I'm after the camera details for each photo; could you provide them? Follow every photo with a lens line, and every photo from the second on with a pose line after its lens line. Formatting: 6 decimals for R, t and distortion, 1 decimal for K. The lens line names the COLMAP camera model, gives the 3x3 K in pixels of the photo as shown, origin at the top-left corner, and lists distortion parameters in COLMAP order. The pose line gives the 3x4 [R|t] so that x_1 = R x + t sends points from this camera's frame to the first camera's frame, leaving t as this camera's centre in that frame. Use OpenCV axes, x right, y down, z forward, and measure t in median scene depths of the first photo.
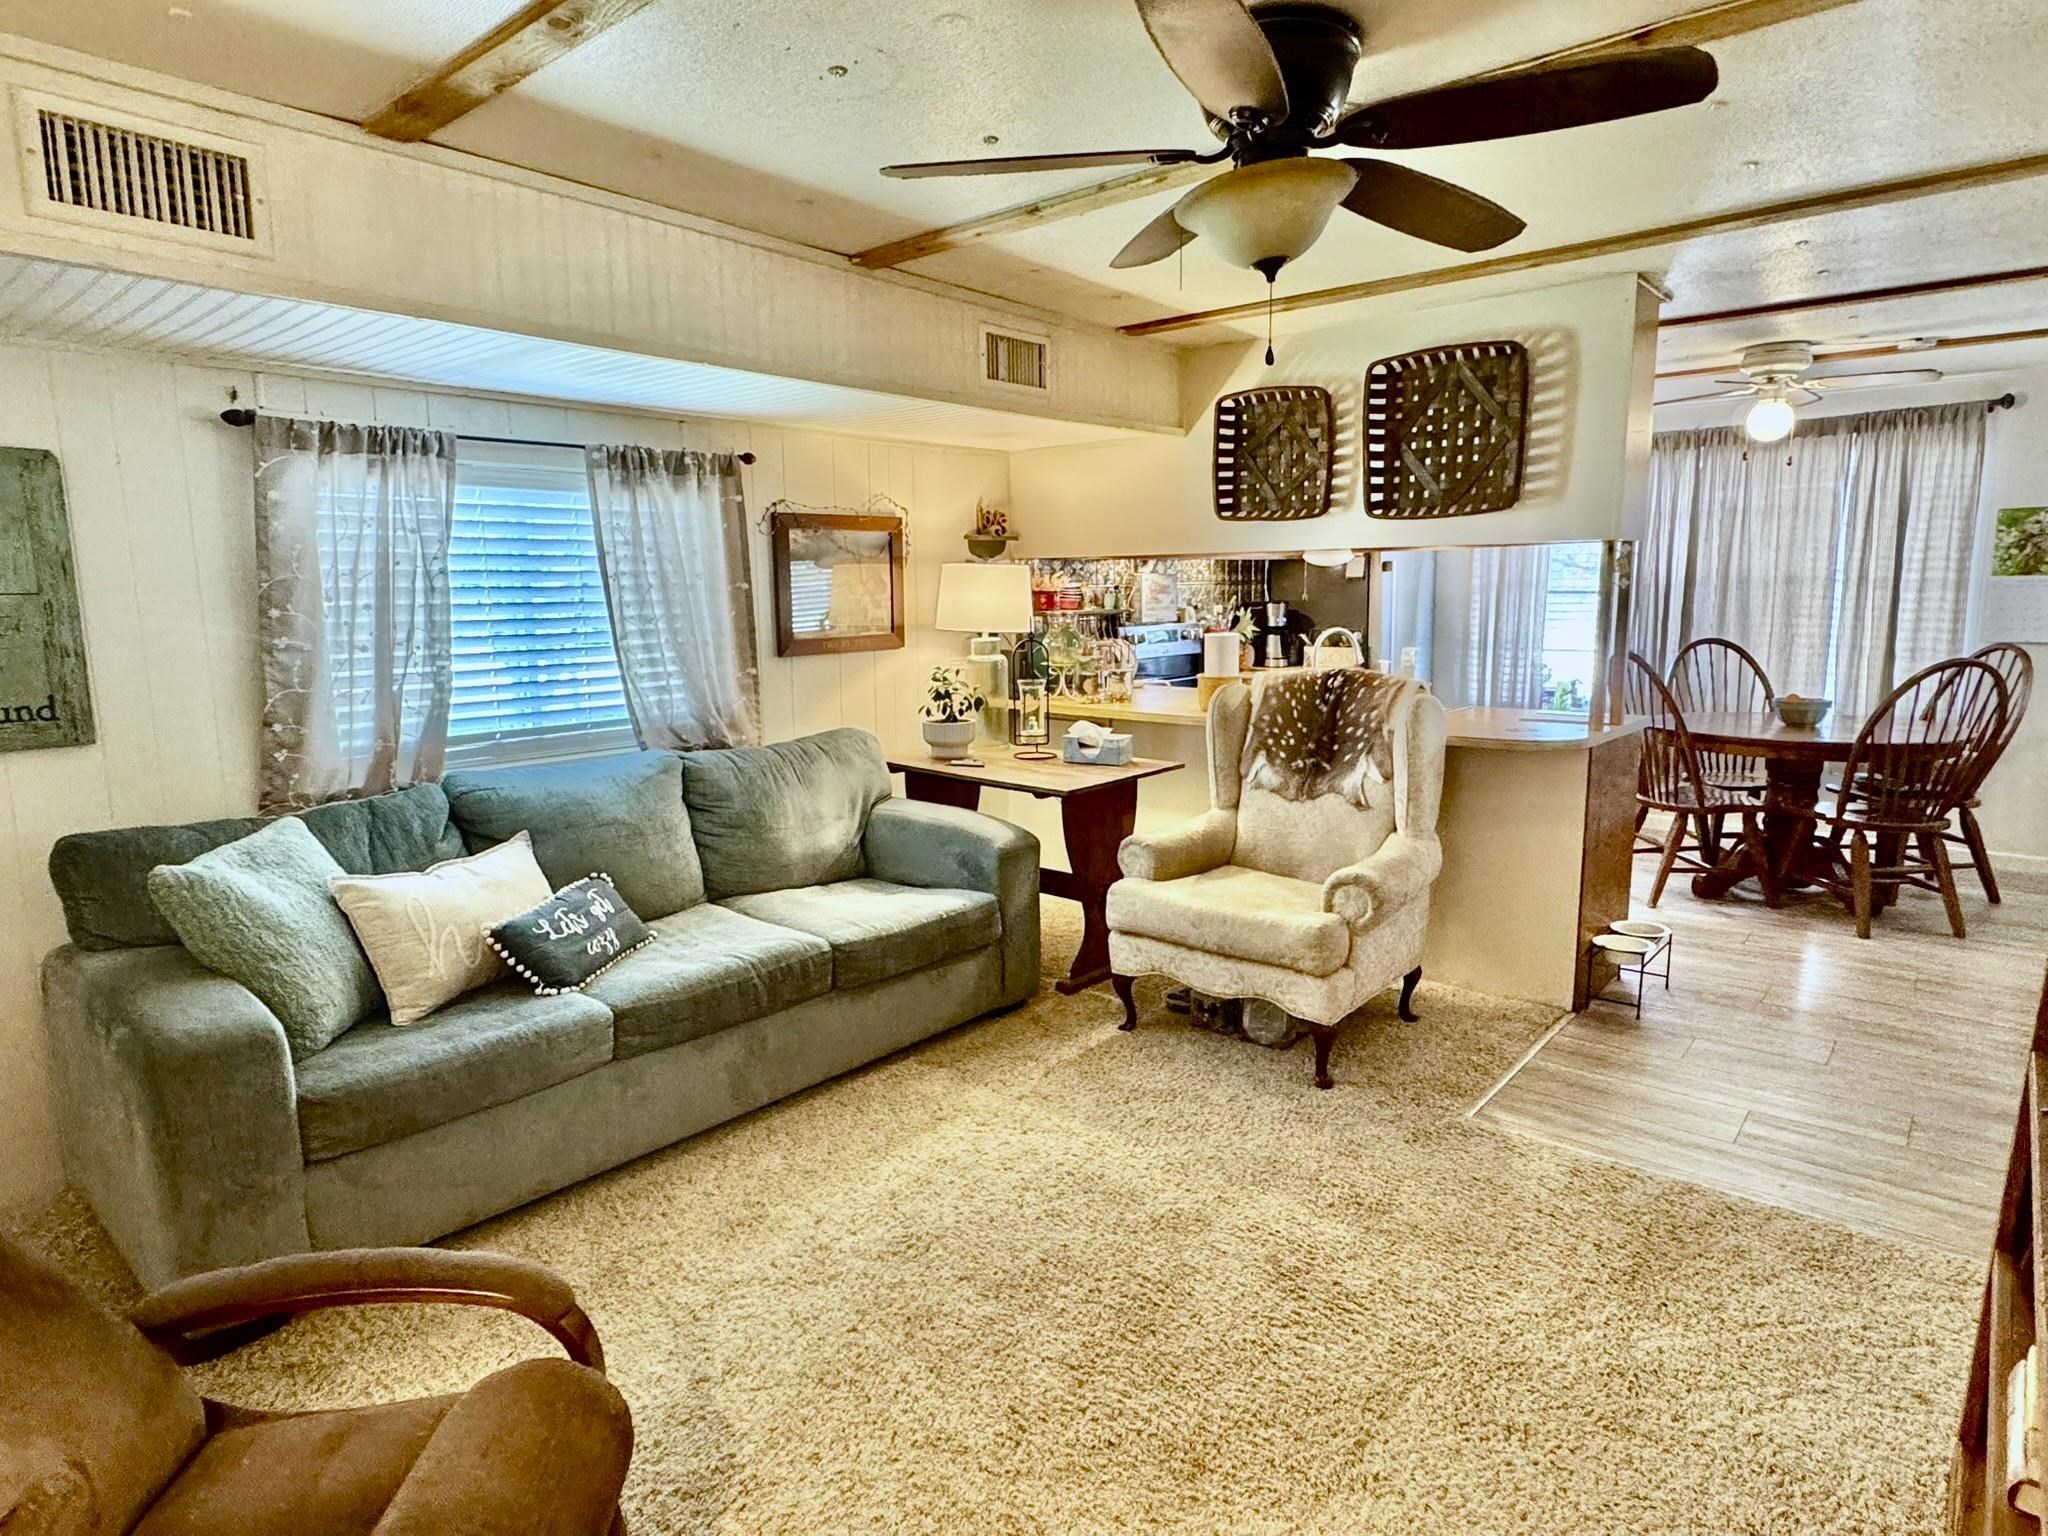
lens RADIAL K [[1158.1, 0, 1018.2], [0, 1158.1, 769.9], [0, 0, 1]] dist [-0.005025, 0.002290]
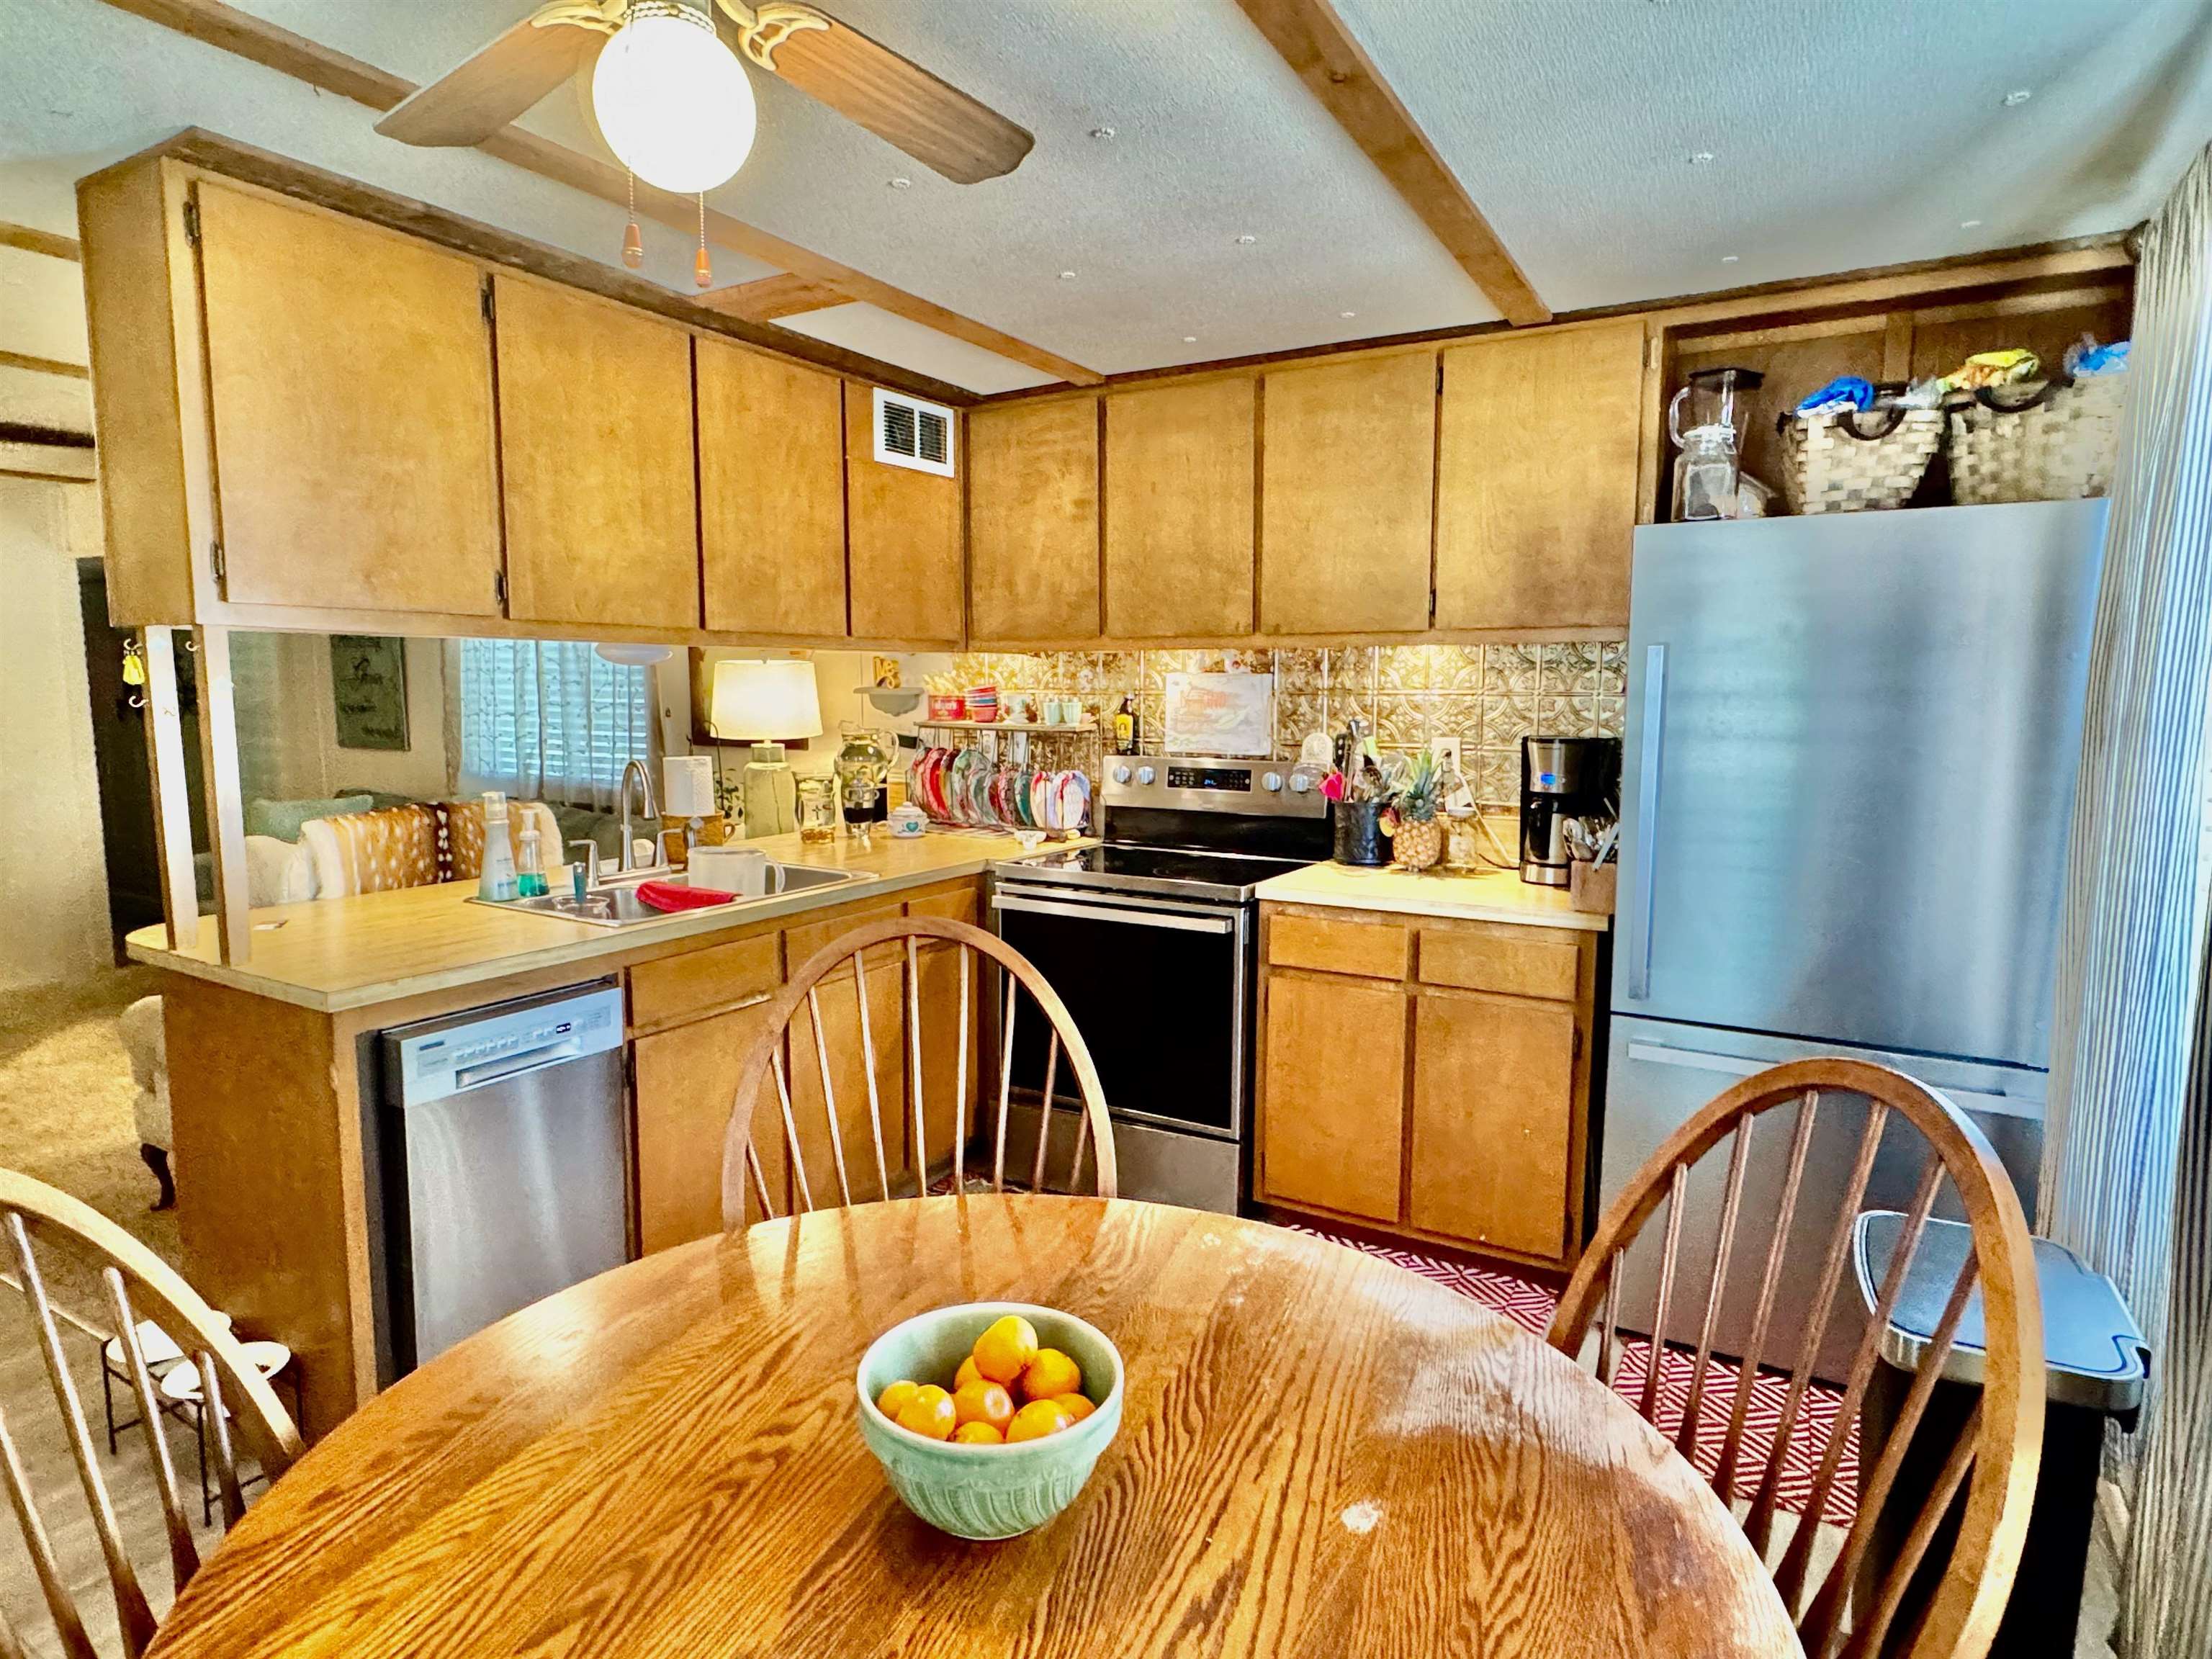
lens RADIAL K [[1250.8, 0, 1099.8], [0, 1250.8, 831.6], [0, 0, 1]] dist [-0.005025, 0.002290]
pose [[0.167702, 0.133909, -0.976701, 1.133626], [-0.163097, 0.980848, 0.106473, -0.224781], [0.972253, 0.141441, 0.186330, 1.261058]]
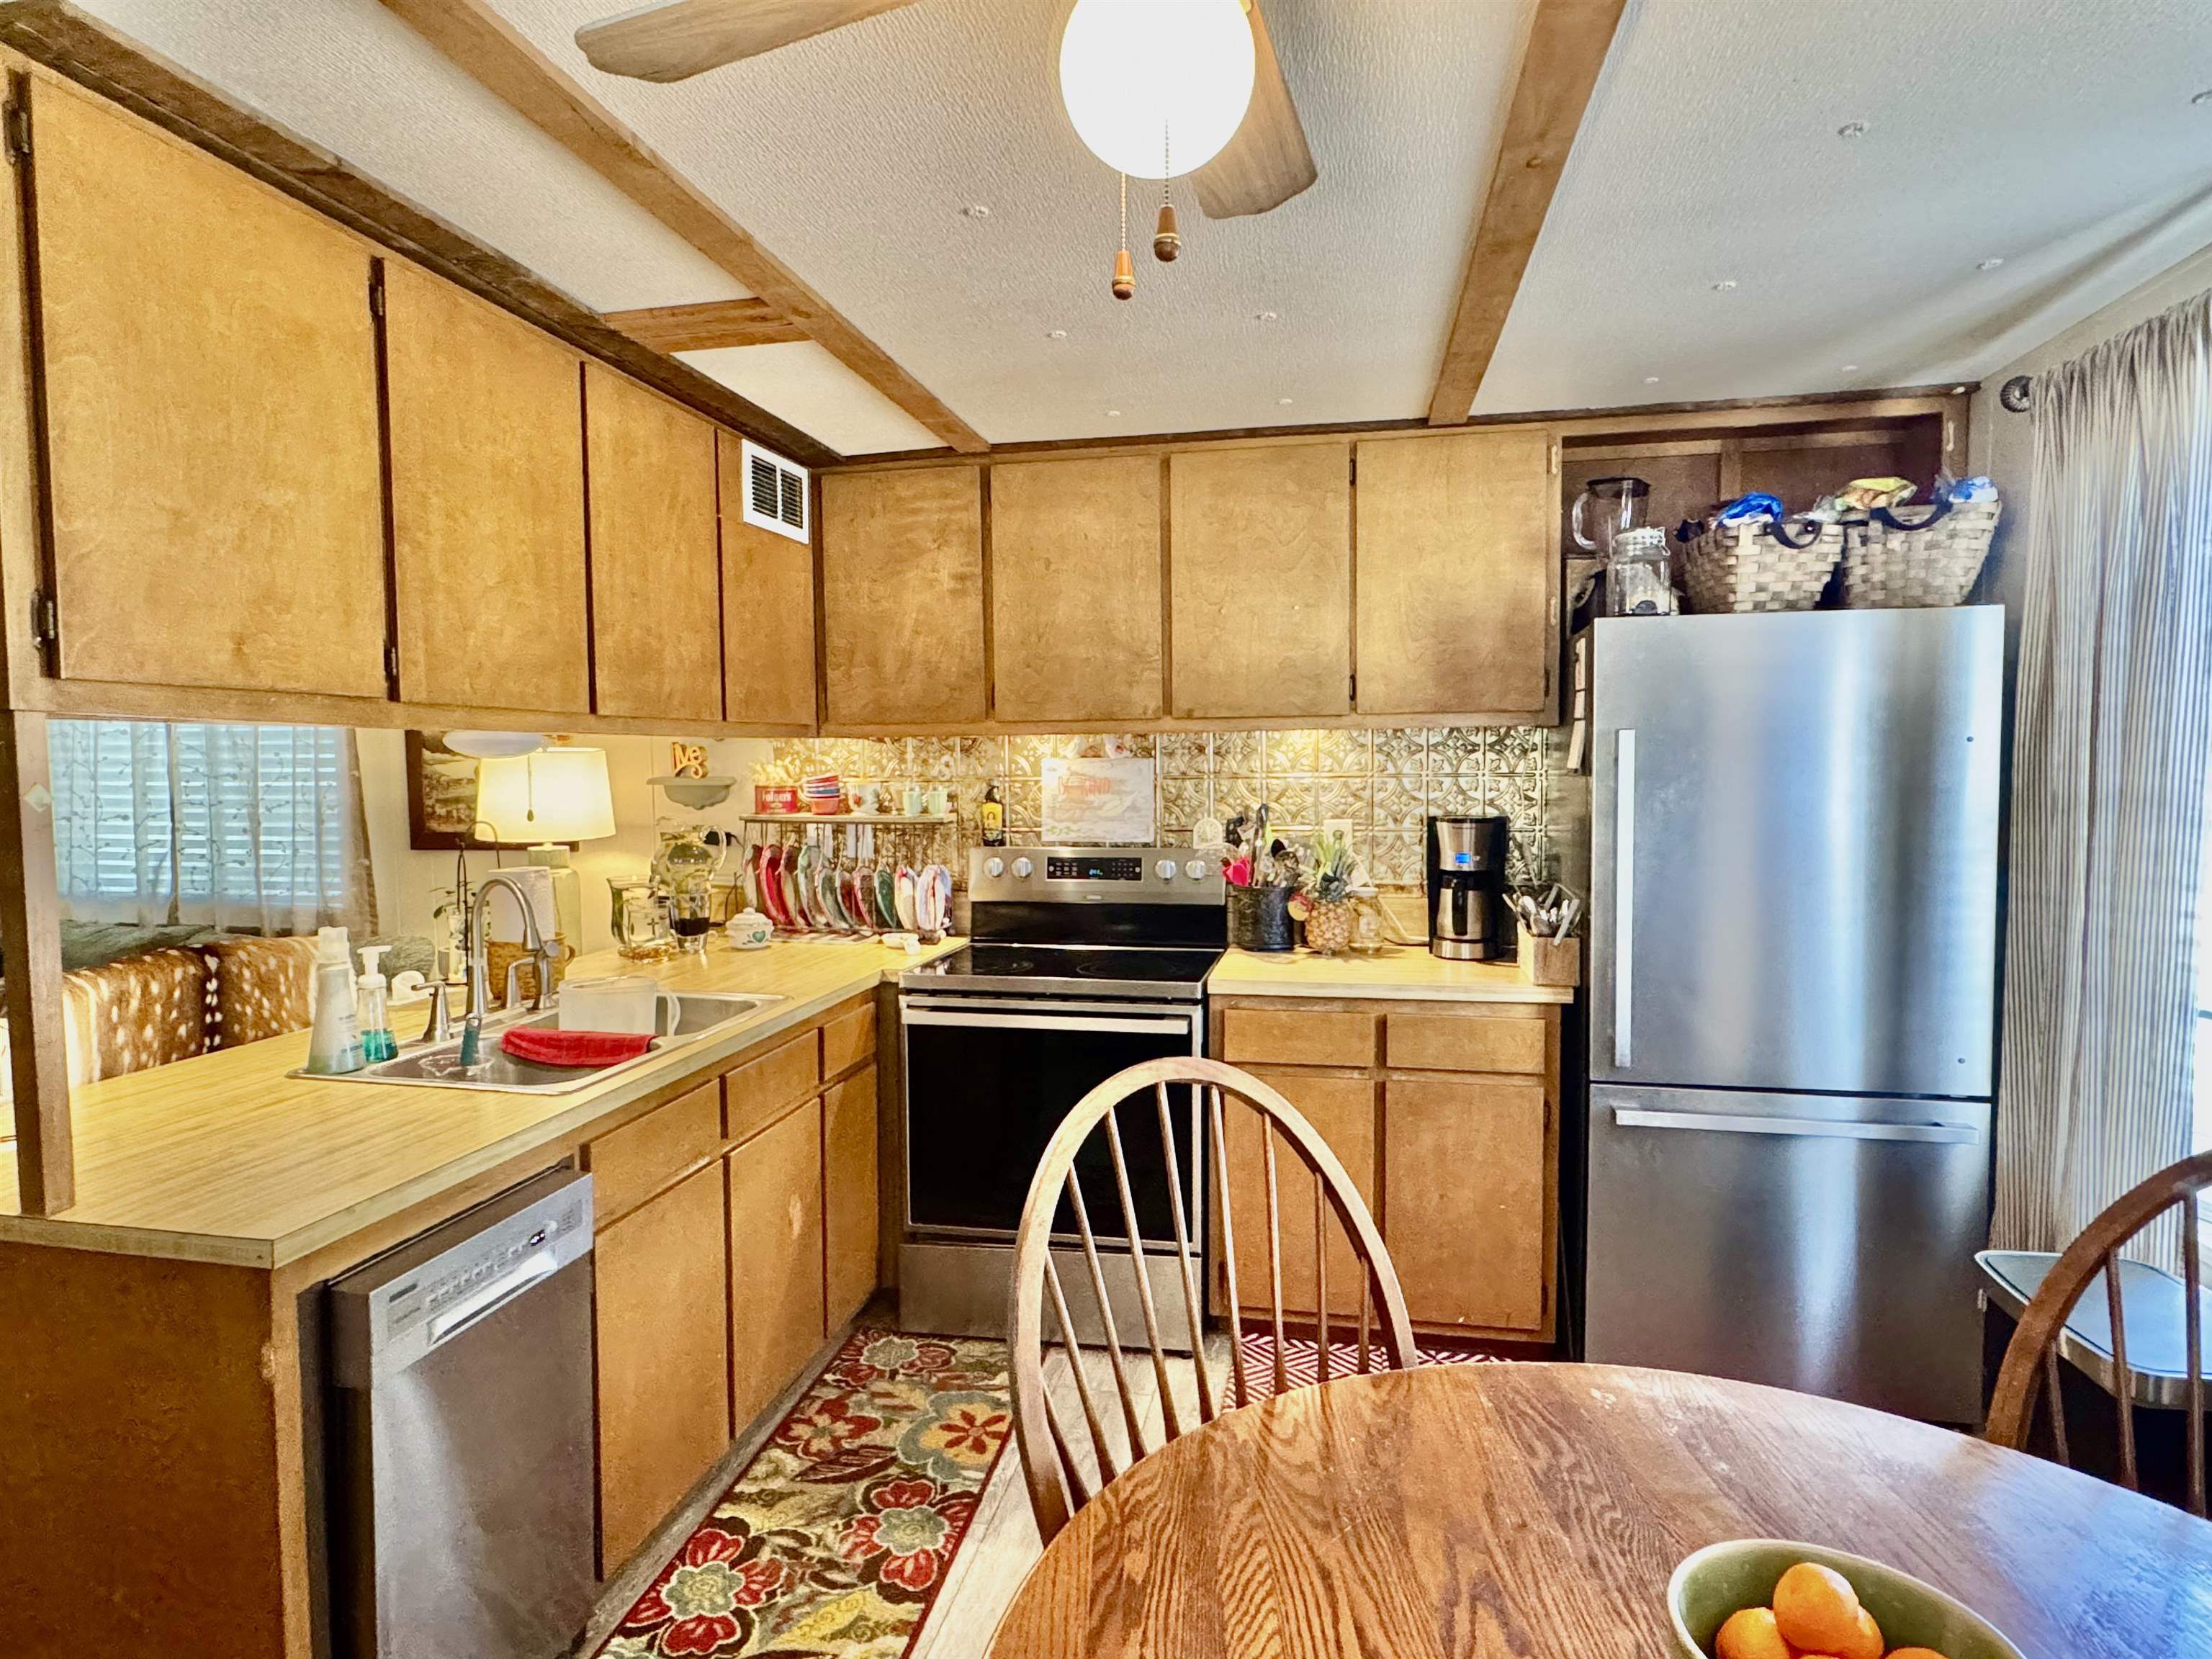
lens RADIAL K [[1250.8, 0, 1099.8], [0, 1250.8, 831.6], [0, 0, 1]] dist [-0.005025, 0.002290]
pose [[0.481489, 0.064075, -0.874107, 1.000883], [-0.139469, 0.990217, -0.004239, -0.199040], [0.865284, 0.123951, 0.485715, 1.070336]]
